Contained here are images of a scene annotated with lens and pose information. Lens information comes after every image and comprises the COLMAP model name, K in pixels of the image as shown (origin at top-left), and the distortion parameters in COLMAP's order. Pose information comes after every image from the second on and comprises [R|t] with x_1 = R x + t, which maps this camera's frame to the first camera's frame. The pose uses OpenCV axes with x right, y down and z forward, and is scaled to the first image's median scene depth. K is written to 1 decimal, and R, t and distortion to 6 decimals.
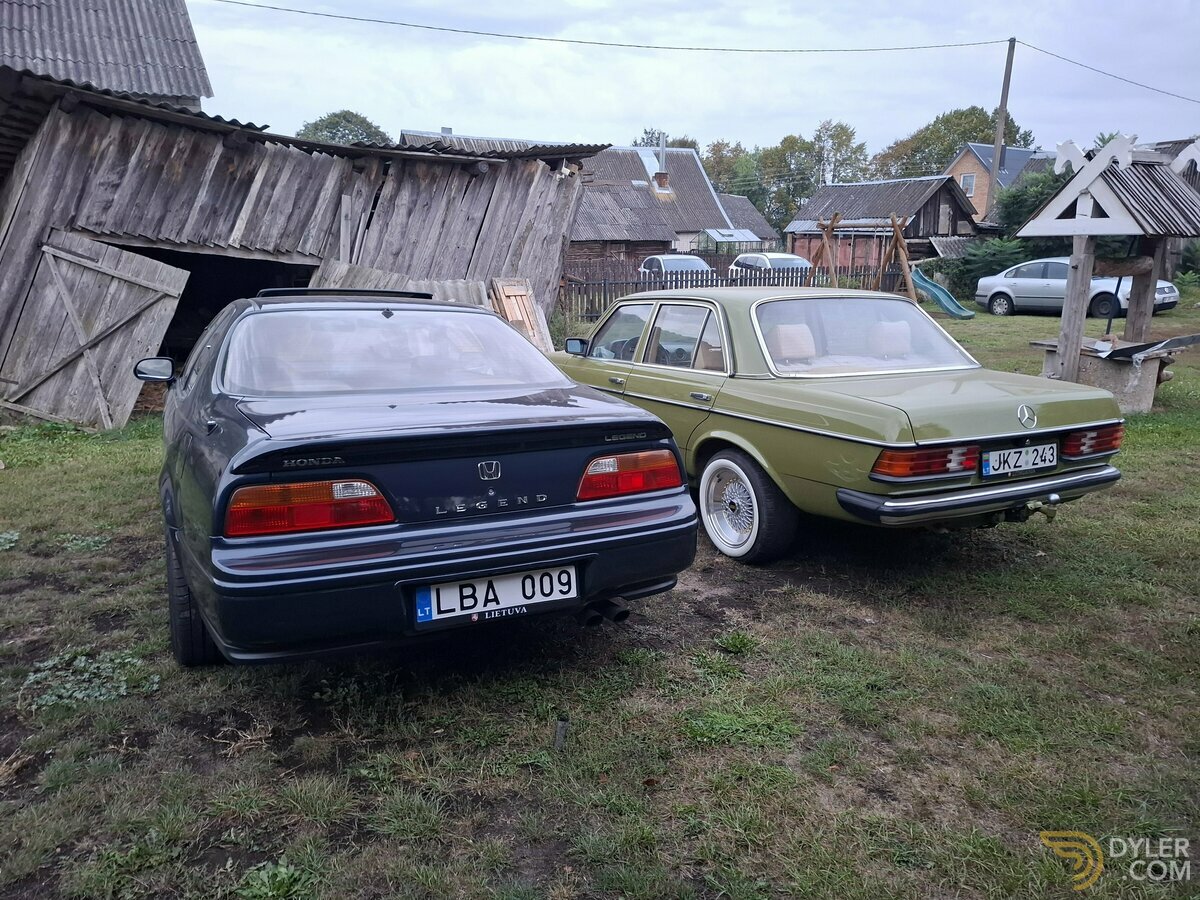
lens RADIAL K [[849.1, 0, 600.0], [0, 849.1, 450.0], [0, 0, 1]] dist [0.087611, -0.103635]
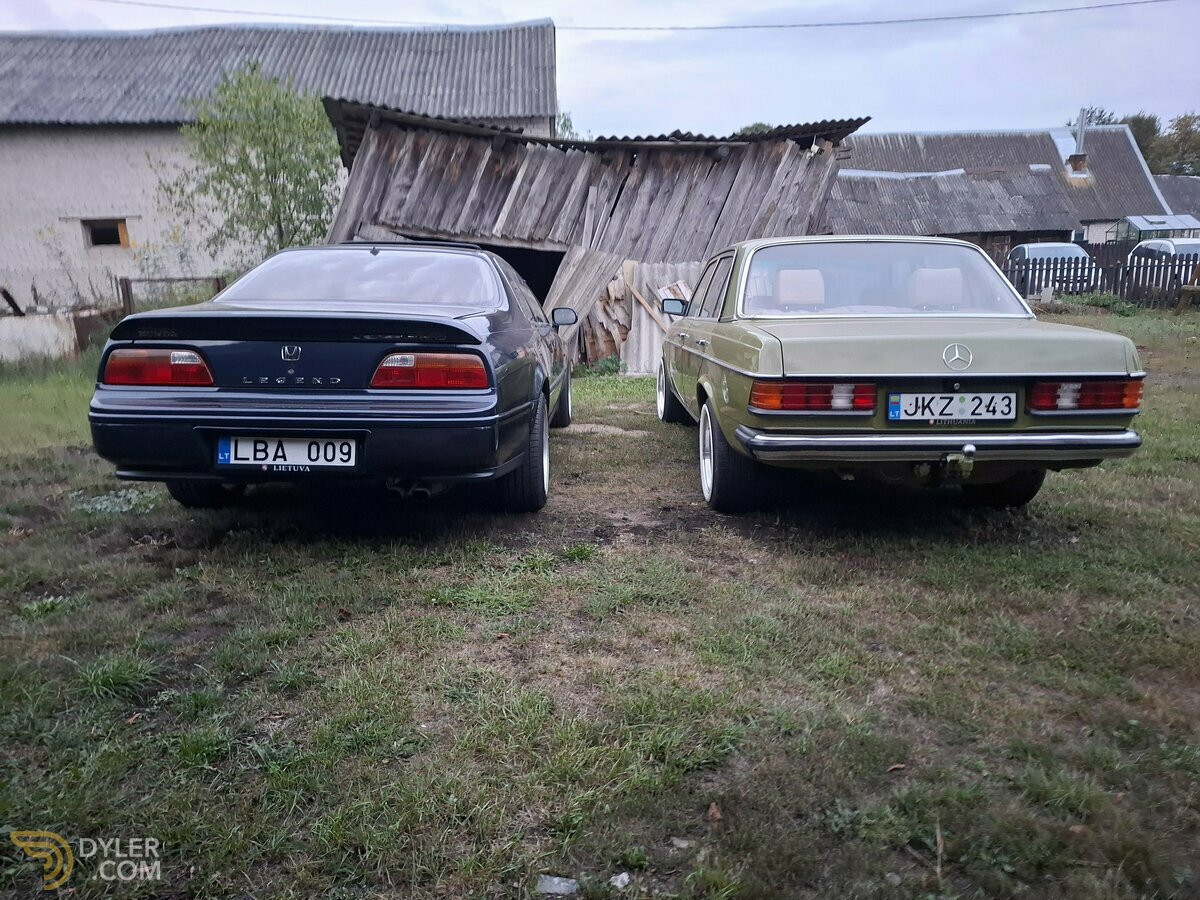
lens RADIAL K [[831.4, 0, 600.4], [0, 831.4, 470.9], [0, 0, 1]] dist [0.105286, -0.096606]
pose [[0.895513, 0.089870, -0.435866, 0.240124], [-0.082240, 0.995948, 0.036384, 0.032737], [0.437370, 0.003263, 0.899276, 0.027519]]
